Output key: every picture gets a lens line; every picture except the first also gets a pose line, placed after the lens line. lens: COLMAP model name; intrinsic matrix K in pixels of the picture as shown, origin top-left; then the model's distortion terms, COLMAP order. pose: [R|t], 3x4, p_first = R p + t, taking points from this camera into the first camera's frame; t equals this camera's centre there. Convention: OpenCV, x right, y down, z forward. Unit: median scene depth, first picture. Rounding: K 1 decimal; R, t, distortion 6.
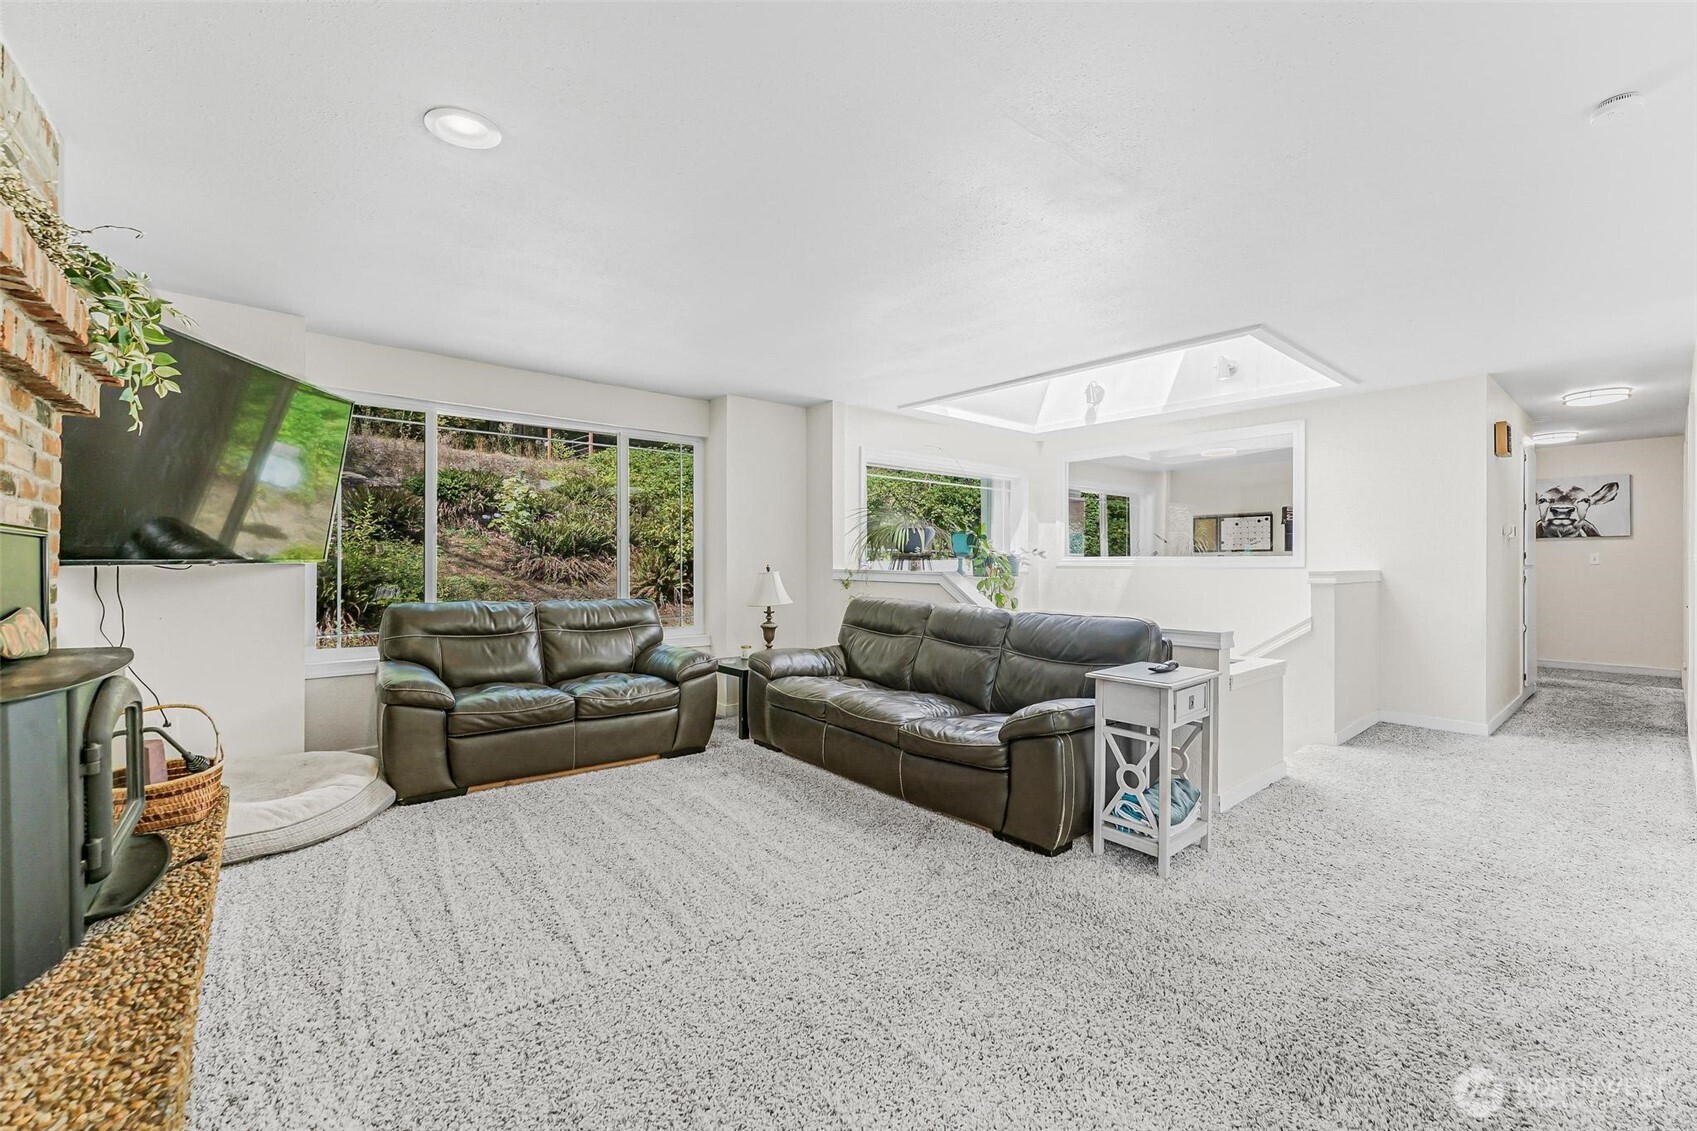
lens RADIAL K [[671.8, 0, 848.9], [0, 671.8, 560.4], [0, 0, 1]] dist [0.010302, 0.000164]
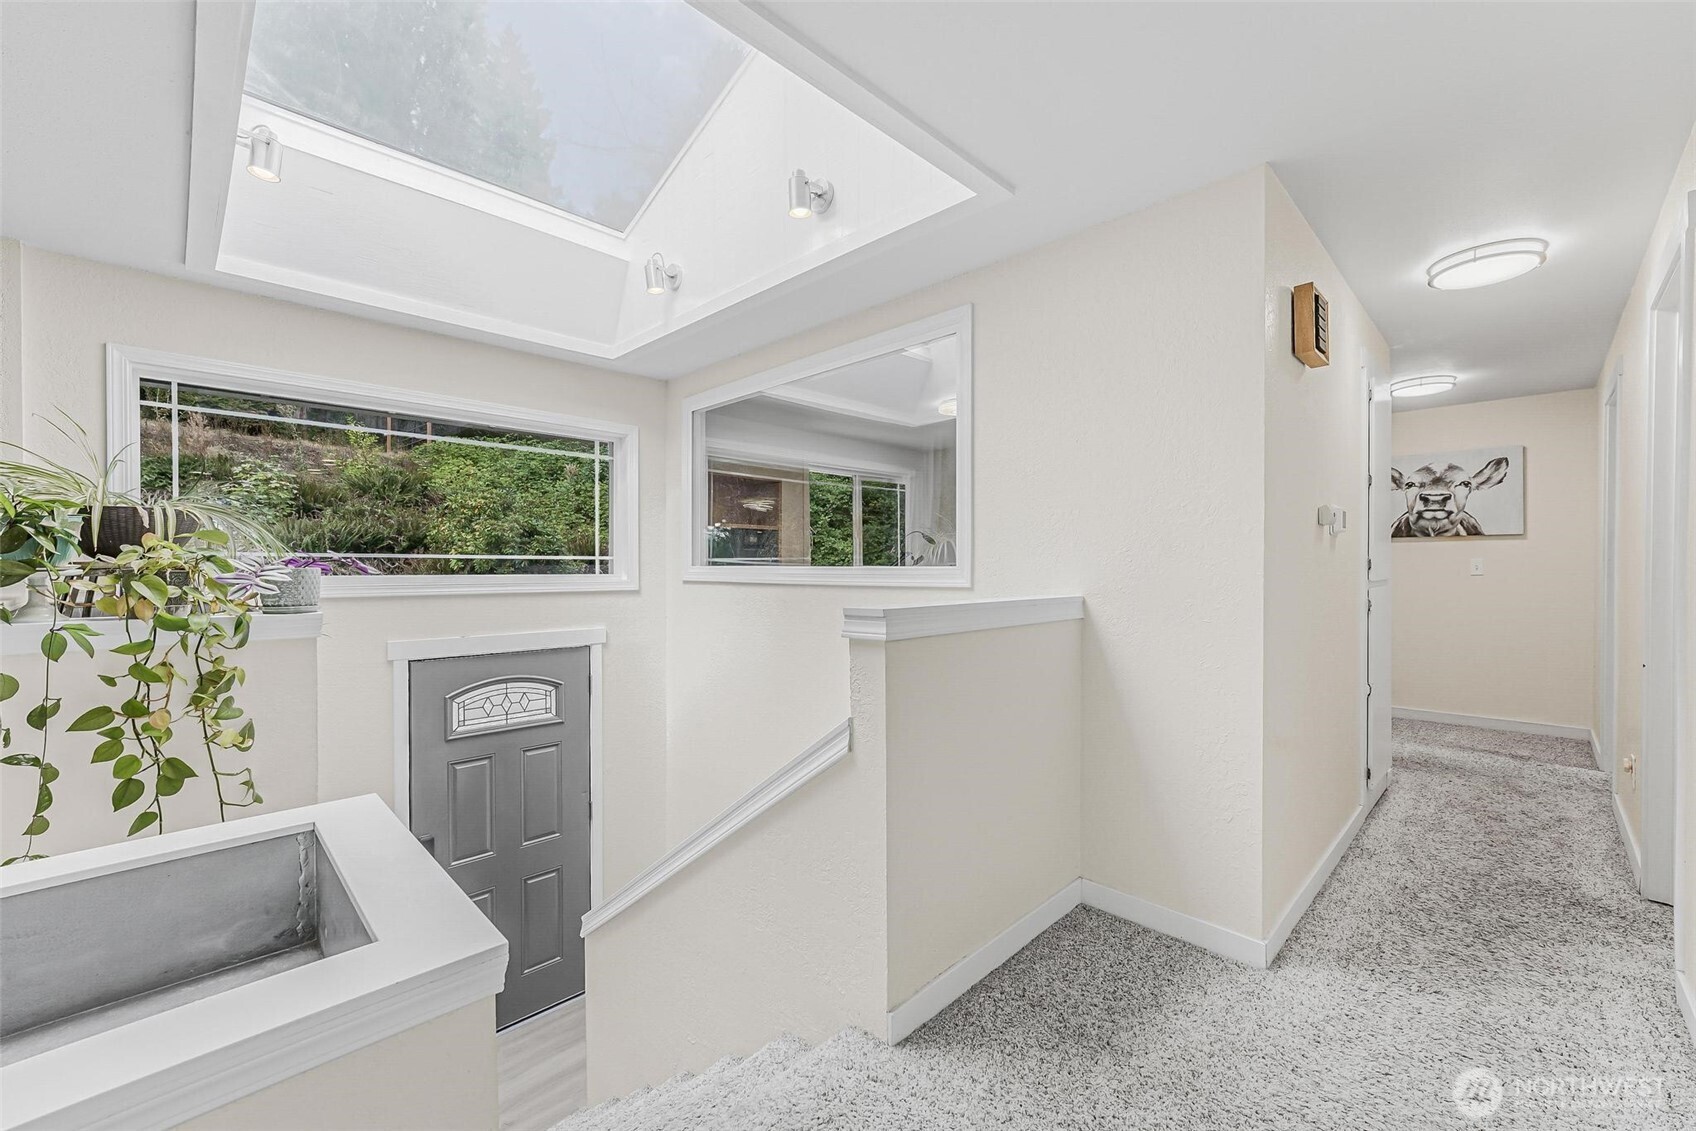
lens RADIAL K [[671.4, 0, 853.0], [0, 671.4, 570.5], [0, 0, 1]] dist [0.010302, 0.000164]
pose [[0.996013, -0.002638, 0.089174, 0.394389], [0.002030, 0.999974, 0.006911, -0.005206], [-0.089189, -0.006702, 0.995992, 0.362543]]
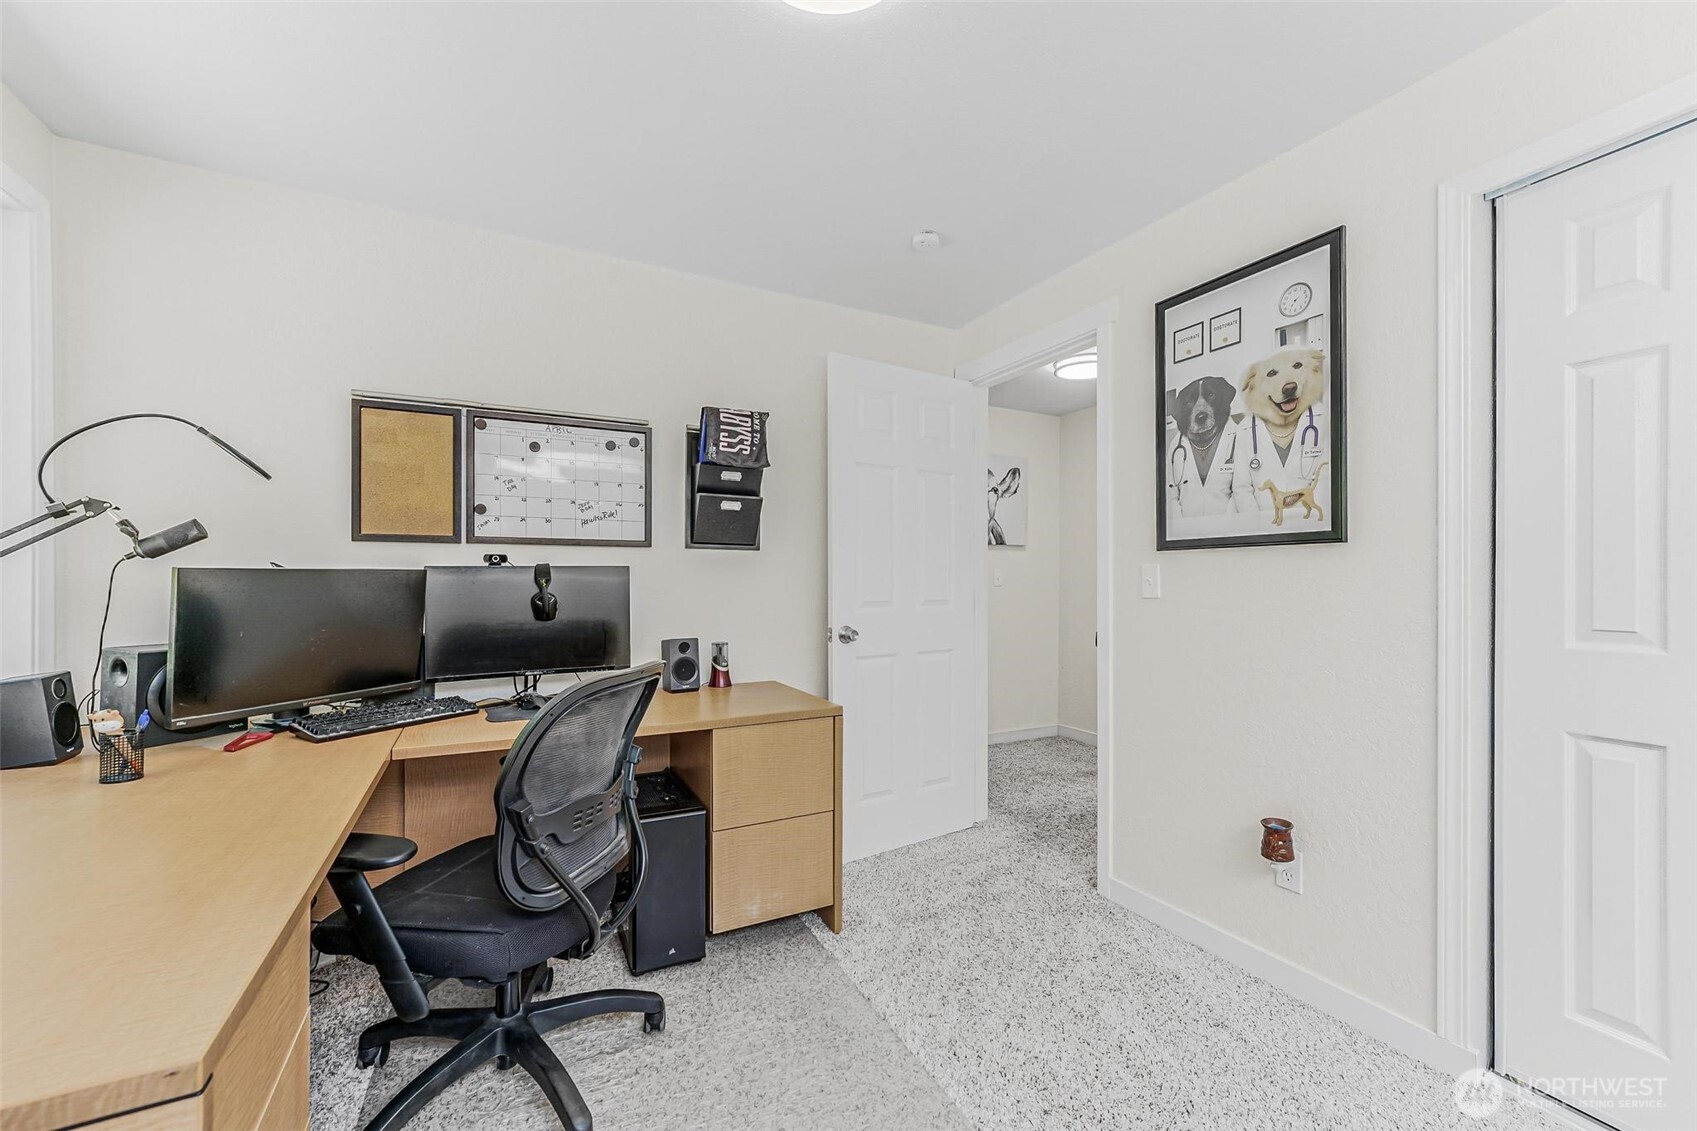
lens RADIAL K [[671.8, 0, 853.3], [0, 671.8, 581.1], [0, 0, 1]] dist [0.010302, 0.000164]
pose [[0.221372, 0.003028, 0.975185, 0.416202], [0.012286, 0.999907, -0.005894, 0.002479], [-0.975112, 0.013286, 0.221314, 0.993244]]
